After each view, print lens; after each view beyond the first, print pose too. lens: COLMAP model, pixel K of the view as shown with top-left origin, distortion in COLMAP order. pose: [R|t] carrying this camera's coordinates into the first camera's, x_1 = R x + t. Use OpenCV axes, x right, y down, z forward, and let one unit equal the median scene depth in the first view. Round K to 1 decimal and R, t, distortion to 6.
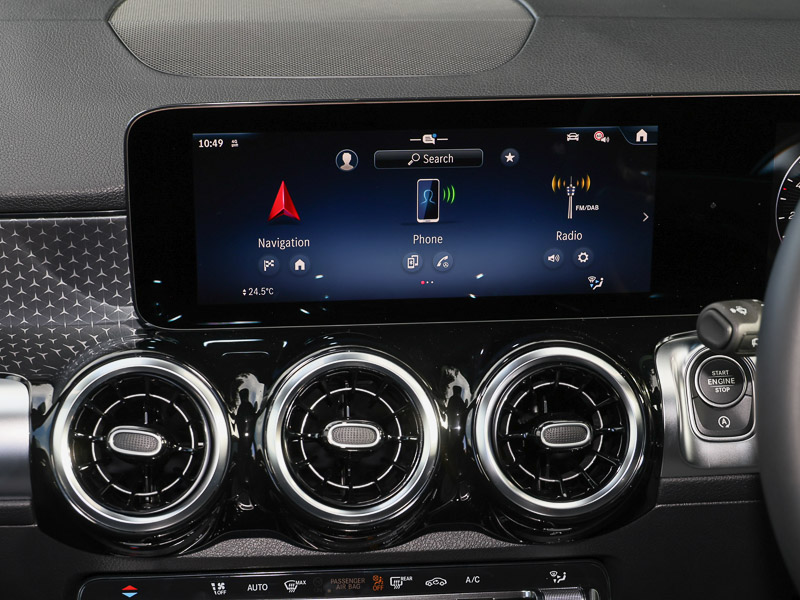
lens RADIAL K [[1624.6, 0, 407.8], [0, 1624.6, 296.9], [0, 0, 1]] dist [-0.017461, -0.014674]
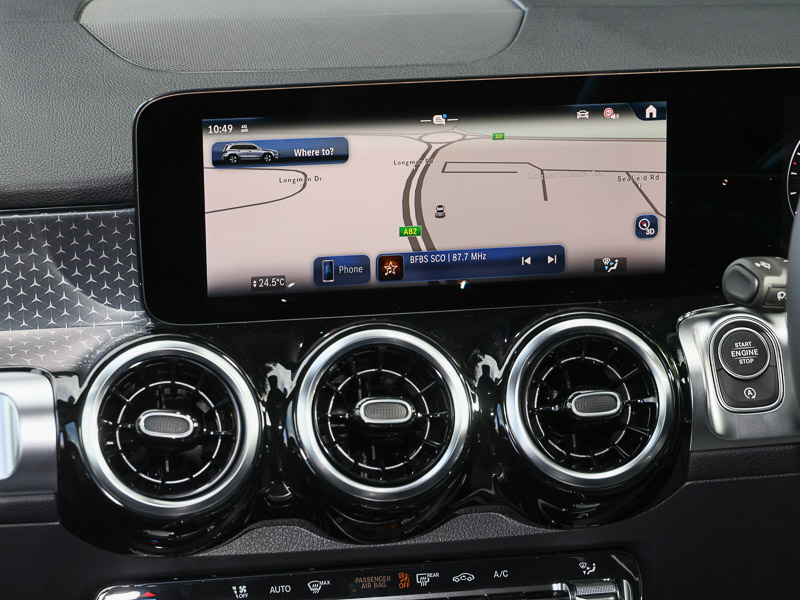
lens RADIAL K [[2297.1, 0, 401.2], [0, 2297.1, 342.1], [0, 0, 1]] dist [-0.067301, -0.233374]
pose [[0.996046, -0.037917, 0.080336, -0.126009], [0.043599, 0.996581, -0.070186, 0.132787], [-0.077400, 0.073411, 0.994294, -0.369782]]
